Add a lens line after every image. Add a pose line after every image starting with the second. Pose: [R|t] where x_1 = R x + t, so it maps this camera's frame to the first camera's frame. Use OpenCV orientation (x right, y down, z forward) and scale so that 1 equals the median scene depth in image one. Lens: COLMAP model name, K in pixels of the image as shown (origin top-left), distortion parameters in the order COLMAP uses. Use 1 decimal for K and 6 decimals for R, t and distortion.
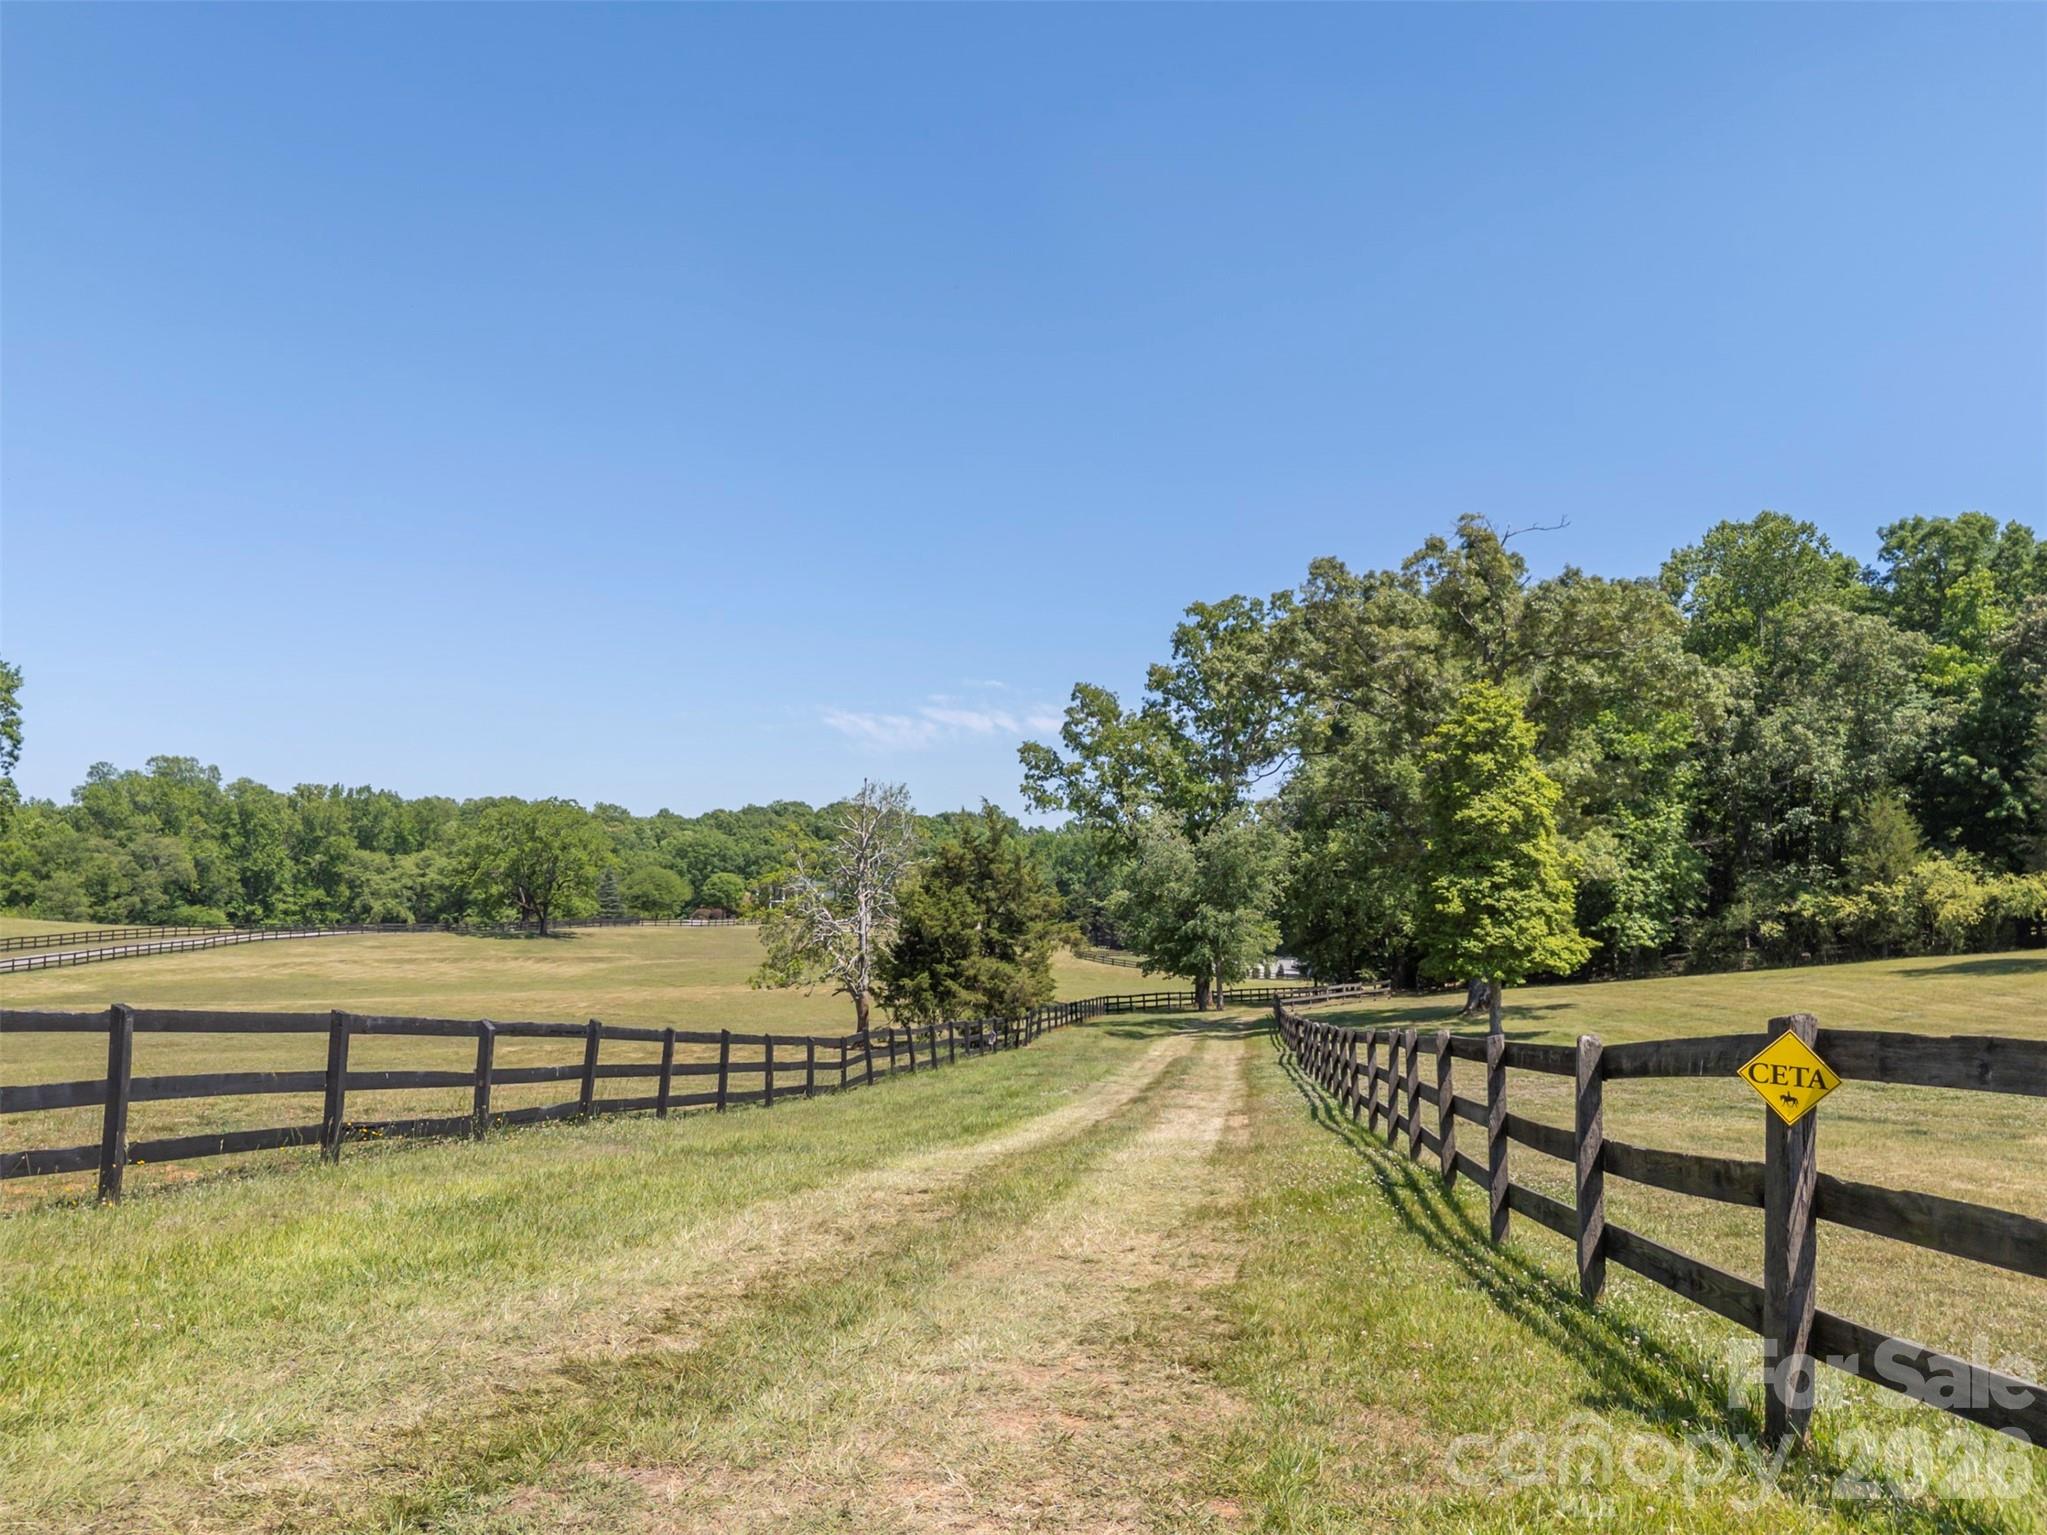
lens RADIAL K [[1478.9, 0, 1027.2], [0, 1478.9, 762.9], [0, 0, 1]] dist [0.090431, -0.105639]
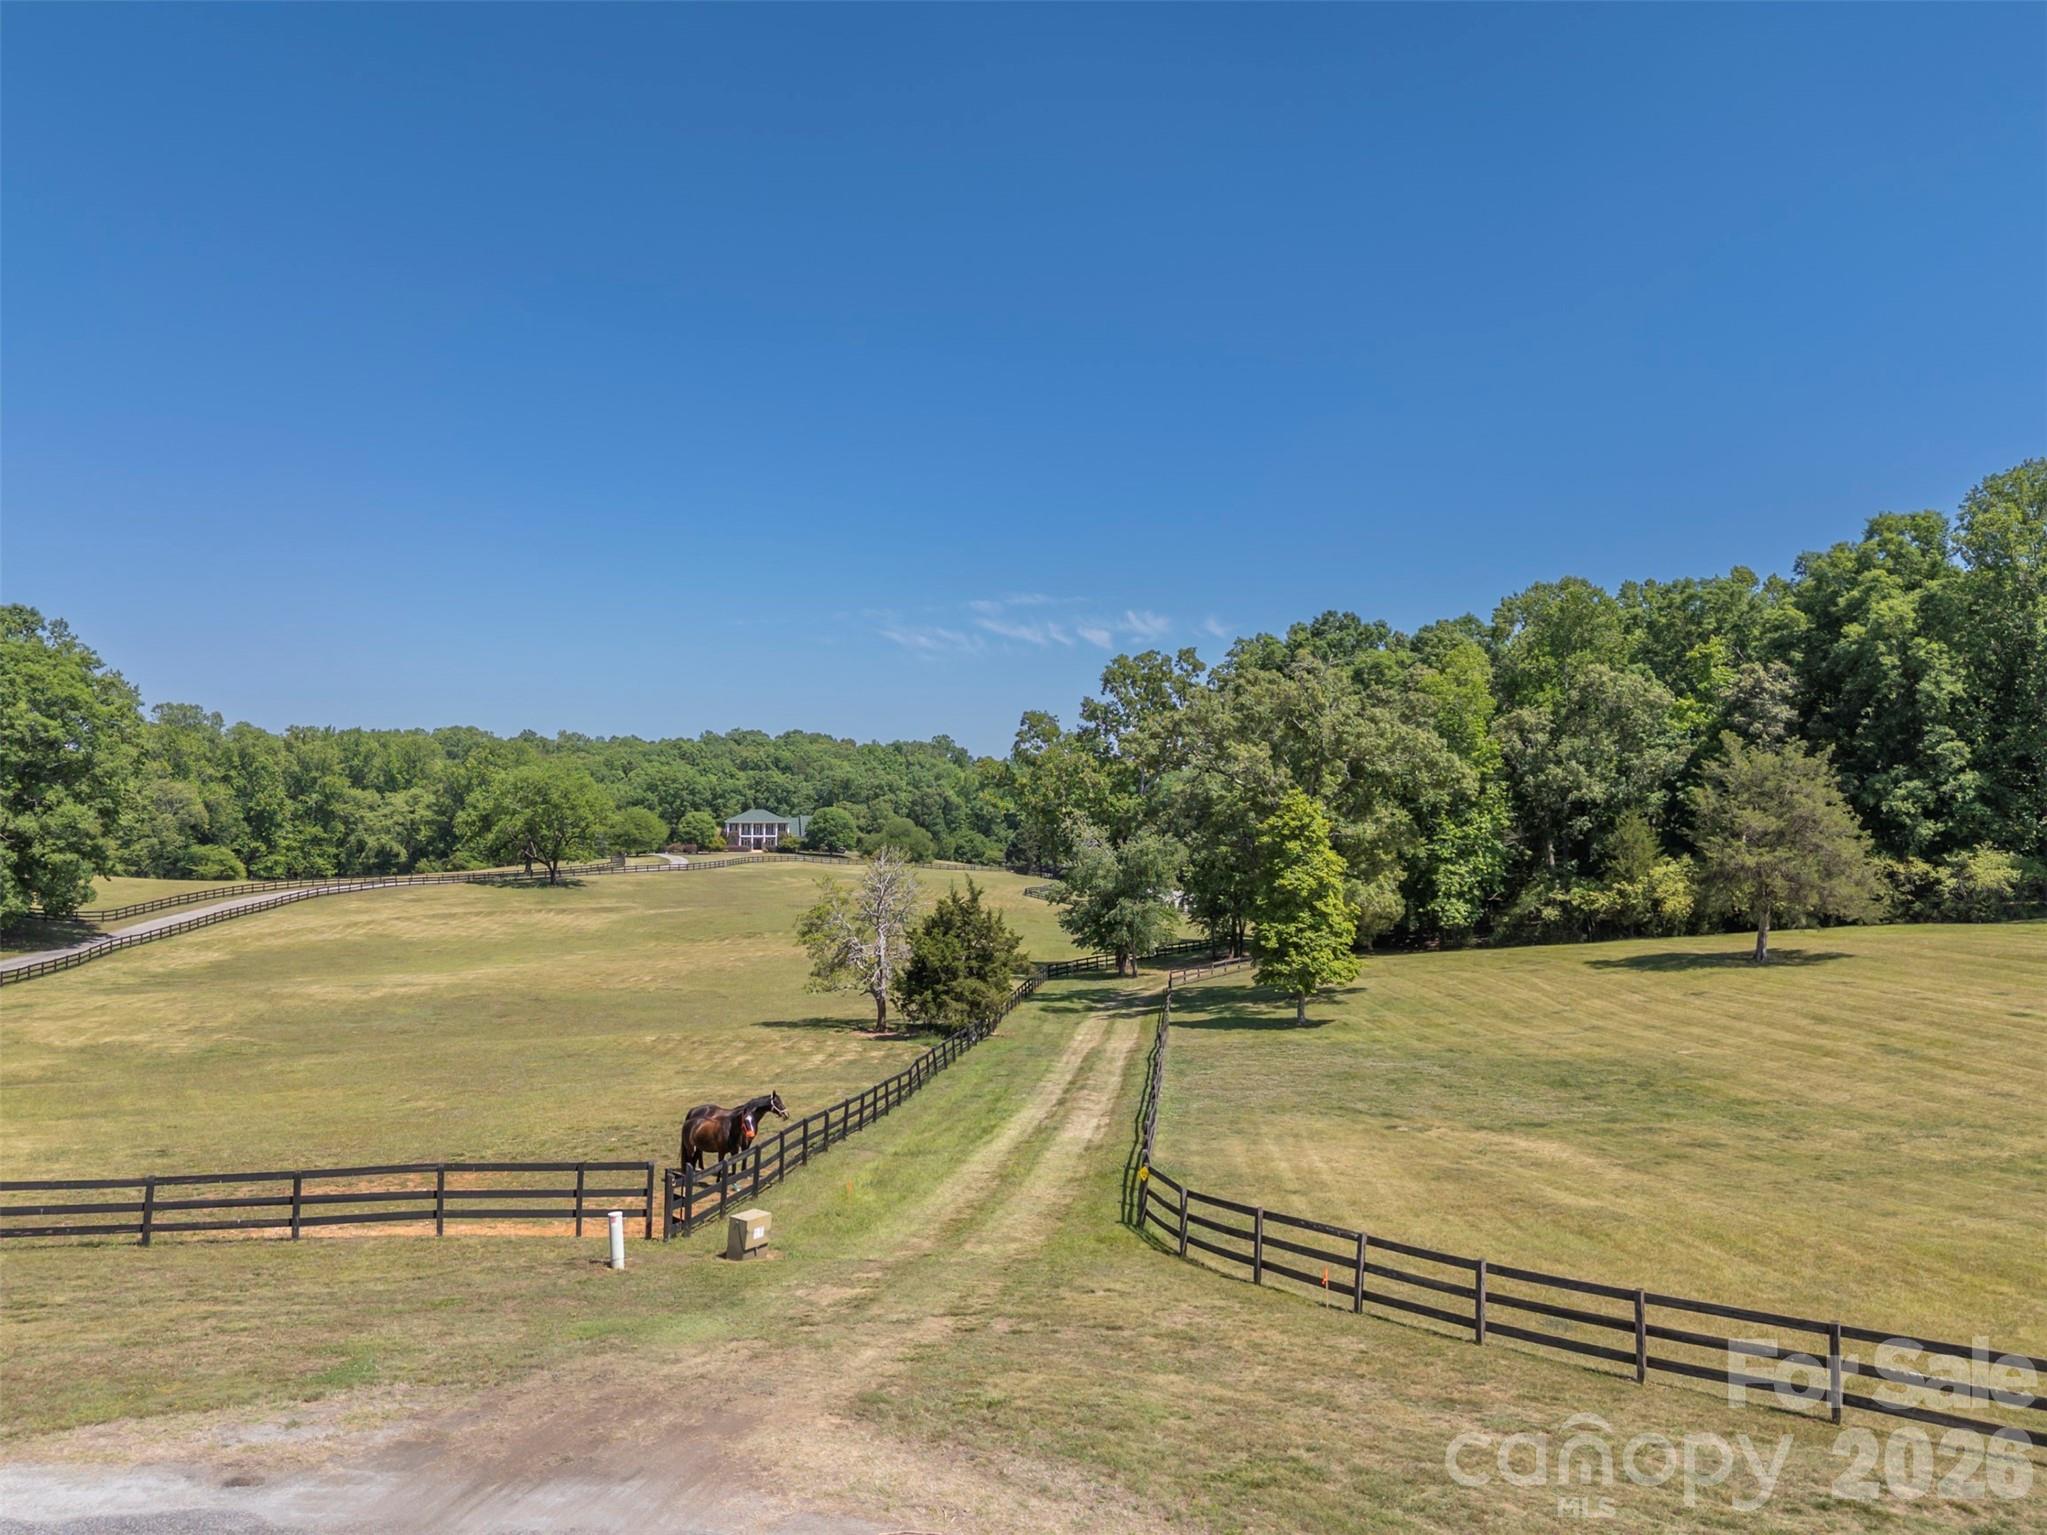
lens RADIAL K [[1478.9, 0, 1027.2], [0, 1478.9, 762.9], [0, 0, 1]] dist [0.090431, -0.105639]
pose [[0.999308, 0.000196, 0.037202, -0.011510], [-0.002612, 0.997888, 0.064900, -0.092793], [-0.037111, -0.064952, 0.997198, -0.250143]]
